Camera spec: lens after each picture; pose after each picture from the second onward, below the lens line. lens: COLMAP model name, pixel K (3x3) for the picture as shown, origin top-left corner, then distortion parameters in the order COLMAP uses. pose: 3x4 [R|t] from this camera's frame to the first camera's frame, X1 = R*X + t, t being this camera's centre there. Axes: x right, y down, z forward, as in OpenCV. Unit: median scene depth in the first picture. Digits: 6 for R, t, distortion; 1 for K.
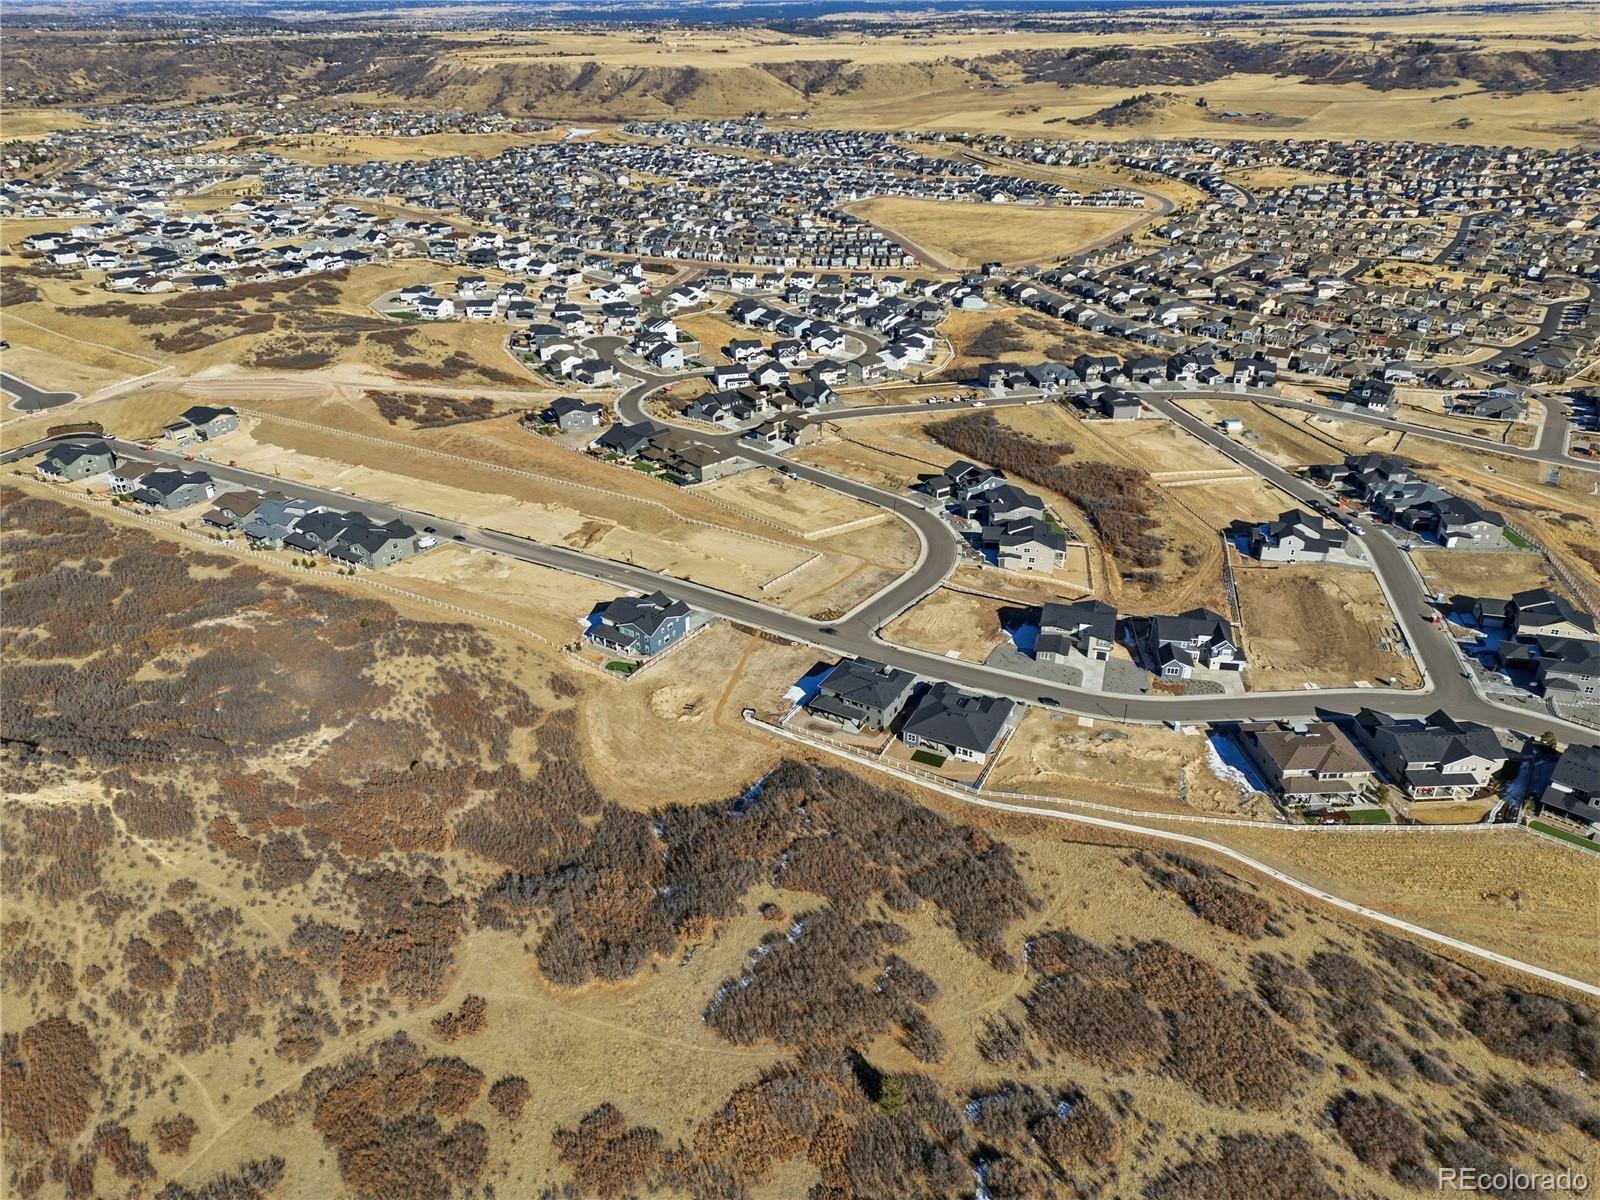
lens RADIAL K [[1132.5, 0, 800.0], [0, 1132.5, 600.0], [0, 0, 1]] dist [0.087866, -0.083867]
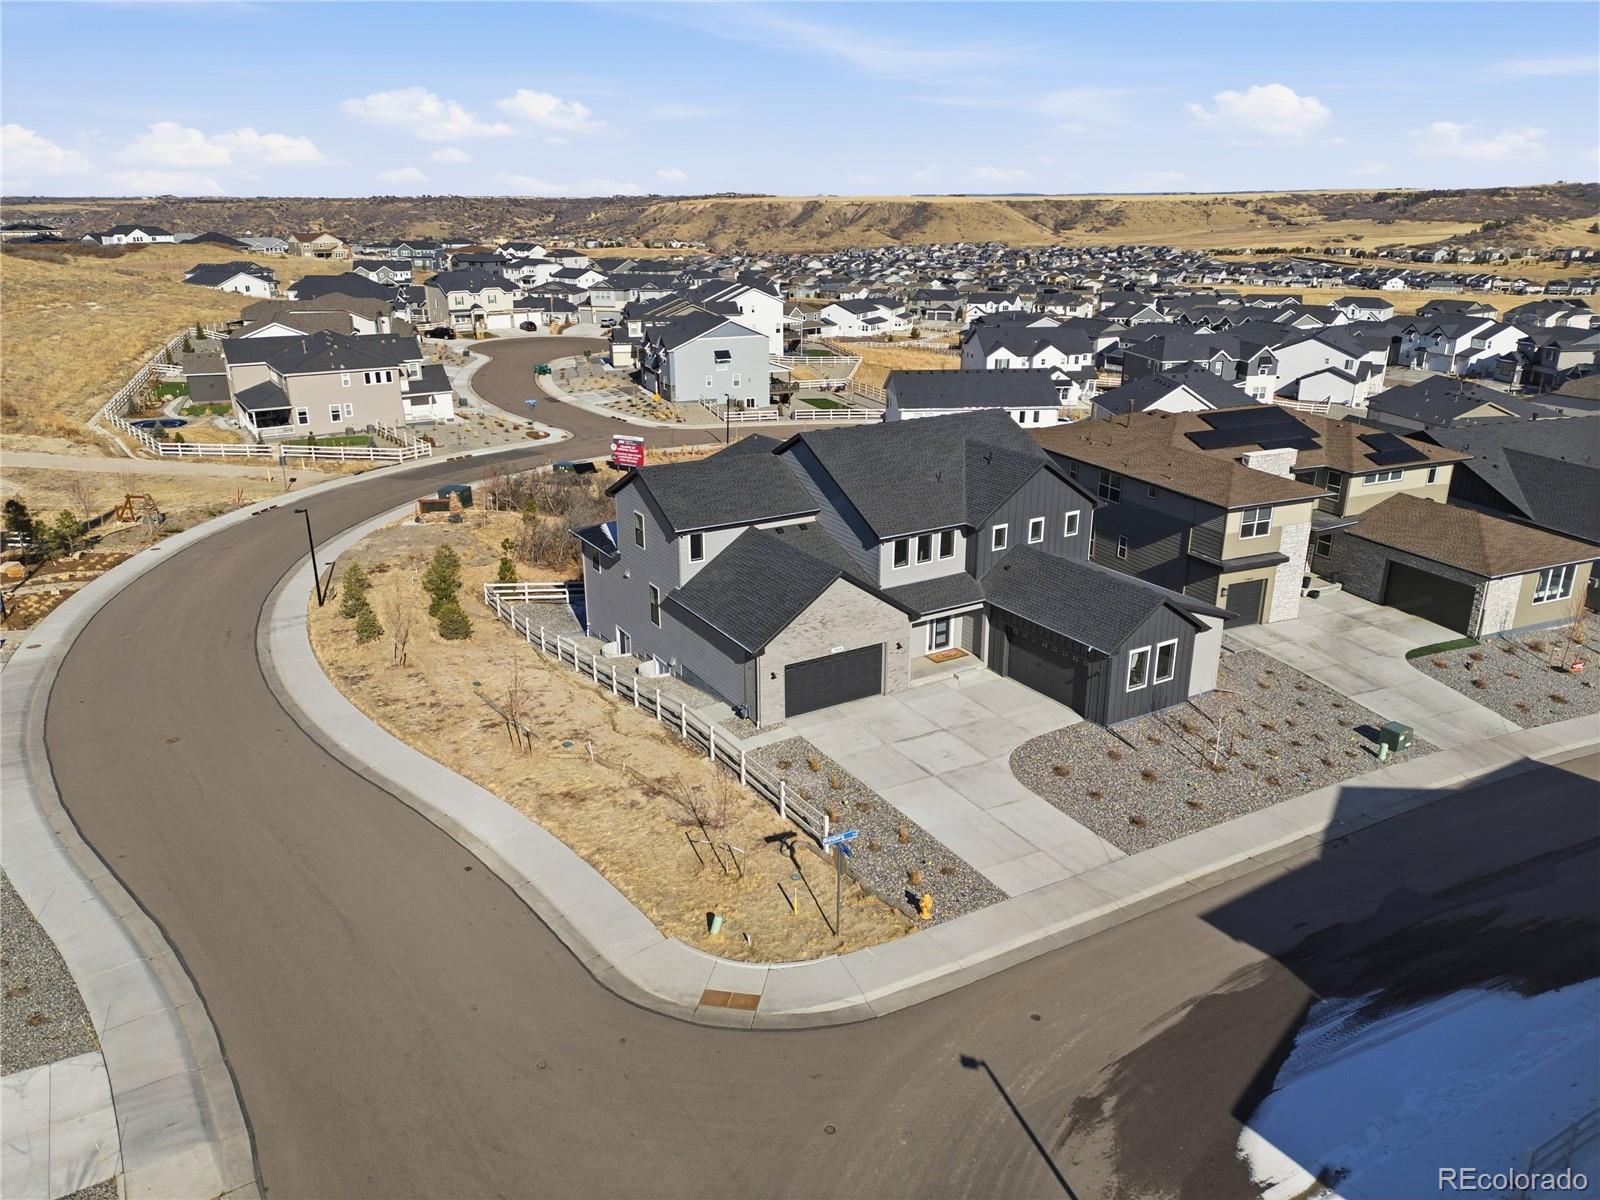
lens RADIAL K [[1132.5, 0, 800.0], [0, 1132.5, 600.0], [0, 0, 1]] dist [0.087866, -0.083867]
pose [[0.981755, 0.064524, -0.178866, -0.011604], [-0.090677, 0.985686, -0.142131, -0.030558], [0.167135, 0.155757, 0.973553, 0.181419]]
